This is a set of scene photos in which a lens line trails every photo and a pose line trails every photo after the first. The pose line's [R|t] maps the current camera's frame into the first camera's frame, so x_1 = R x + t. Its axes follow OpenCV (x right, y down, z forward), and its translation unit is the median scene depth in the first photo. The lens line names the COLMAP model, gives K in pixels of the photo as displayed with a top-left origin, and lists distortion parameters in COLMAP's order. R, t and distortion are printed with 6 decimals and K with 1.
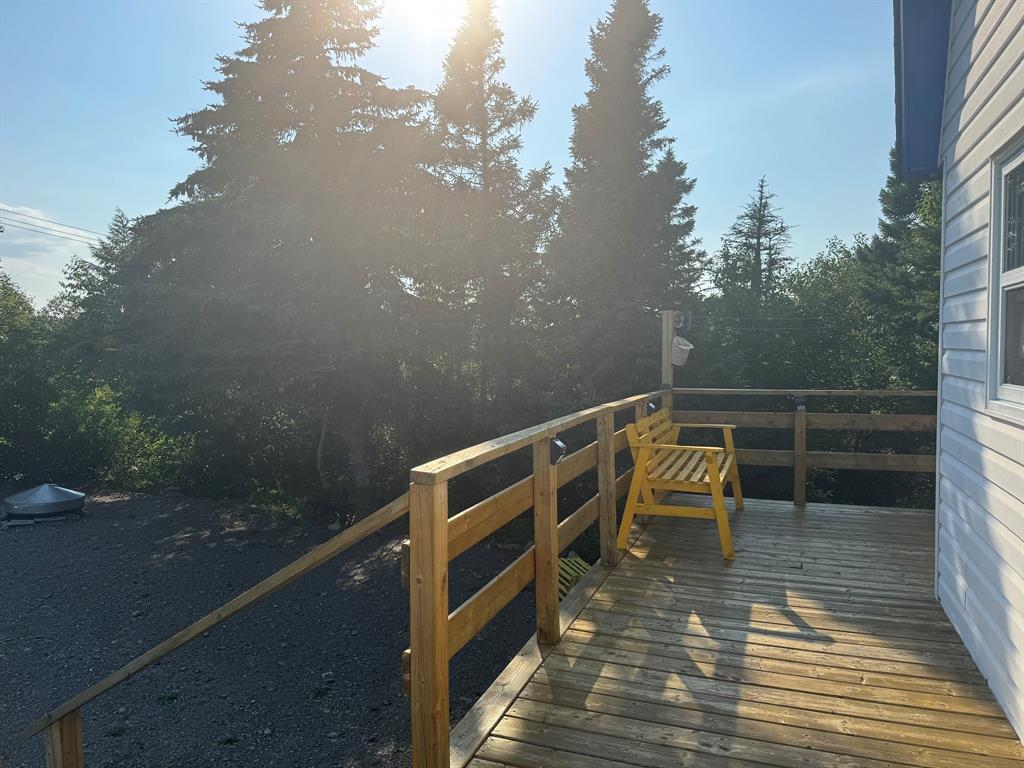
lens RADIAL K [[722.5, 0, 513.7], [0, 722.5, 384.6], [0, 0, 1]] dist [0.009997, -0.016530]
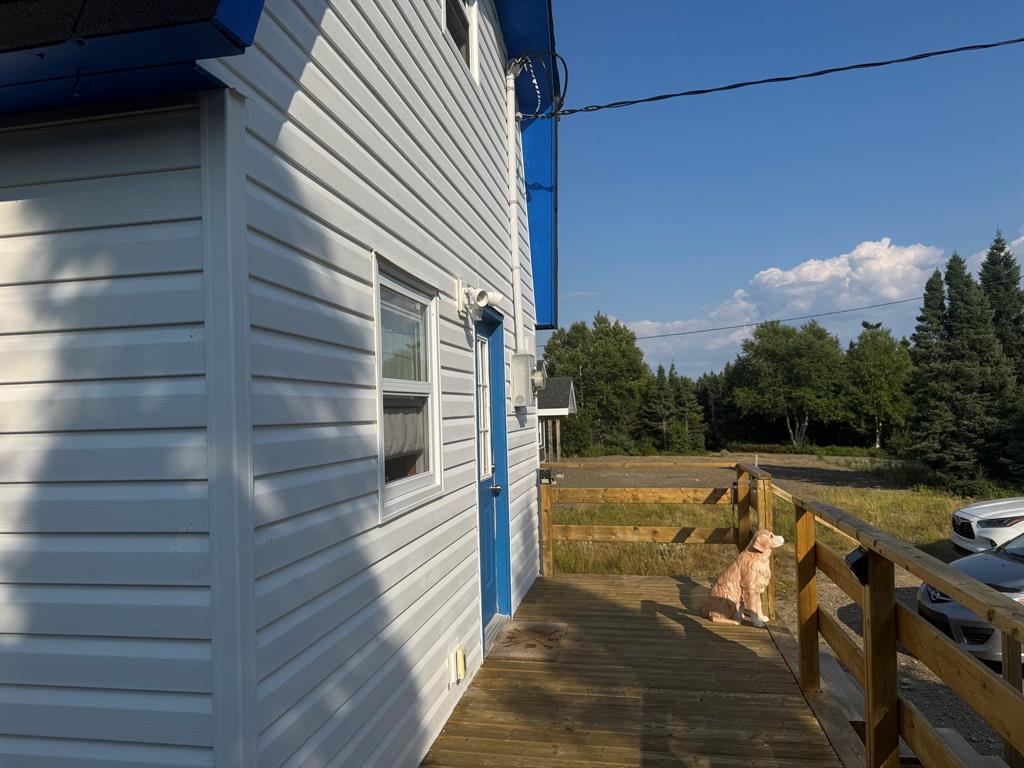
lens RADIAL K [[722.5, 0, 507.4], [0, 722.5, 387.5], [0, 0, 1]] dist [0.009997, -0.016530]
pose [[-0.981221, 0.038814, -0.188942, 0.157408], [0.034381, 0.999053, 0.026683, -0.036900], [0.189799, 0.019686, -0.981626, 0.457749]]
